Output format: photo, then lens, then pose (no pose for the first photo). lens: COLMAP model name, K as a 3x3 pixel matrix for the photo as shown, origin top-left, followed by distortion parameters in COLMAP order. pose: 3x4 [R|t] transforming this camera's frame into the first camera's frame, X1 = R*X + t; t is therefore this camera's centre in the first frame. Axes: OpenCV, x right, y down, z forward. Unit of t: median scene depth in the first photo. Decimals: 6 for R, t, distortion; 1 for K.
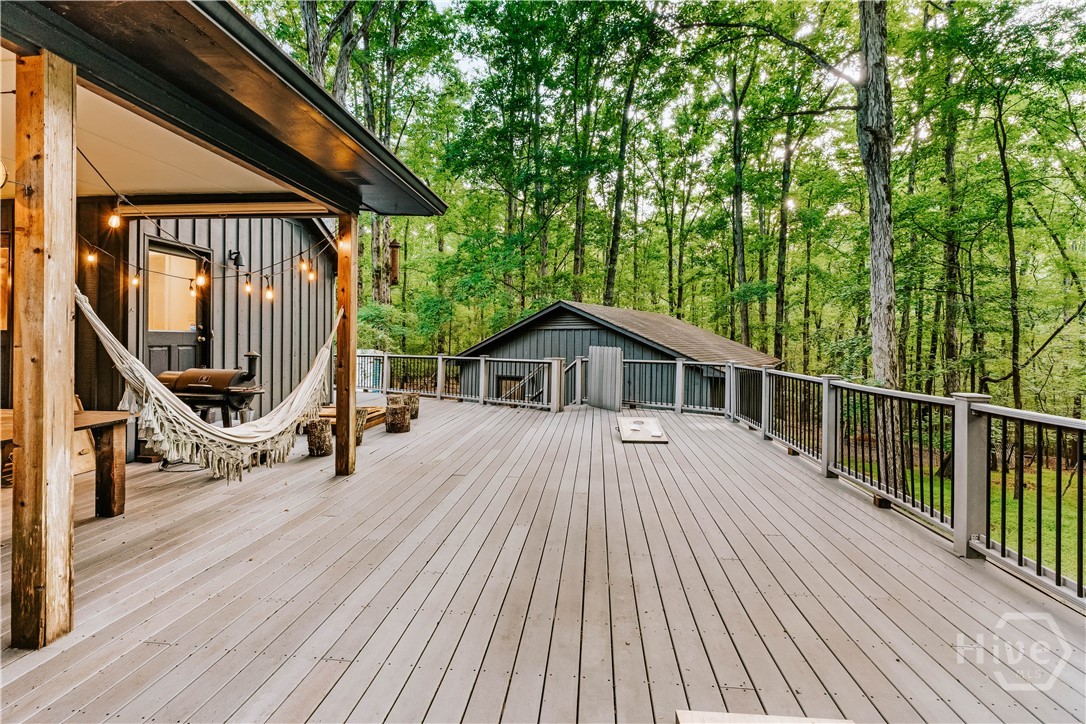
lens RADIAL K [[498.9, 0, 542.6], [0, 498.9, 340.3], [0, 0, 1]] dist [0.002238, 0.000097]
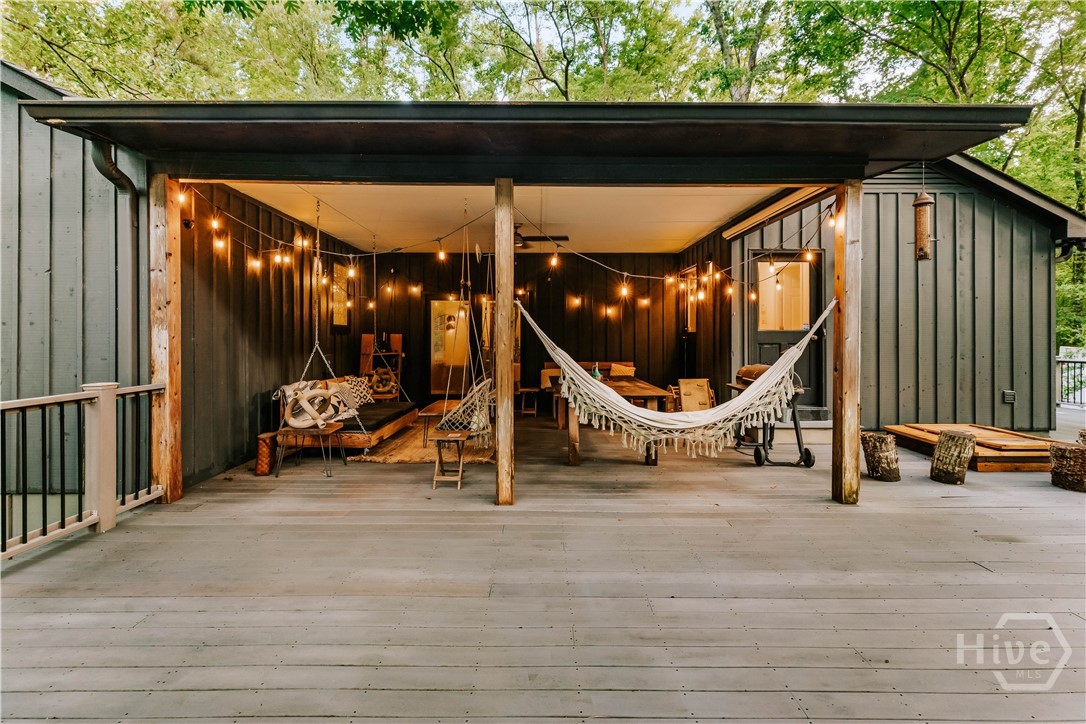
lens RADIAL K [[498.9, 0, 542.6], [0, 498.9, 340.3], [0, 0, 1]] dist [0.002238, 0.000097]
pose [[0.099166, -0.000218, -0.995071, 0.618369], [-0.000356, 1.000000, -0.000255, 0.006416], [0.995071, 0.000380, 0.099166, 0.724741]]
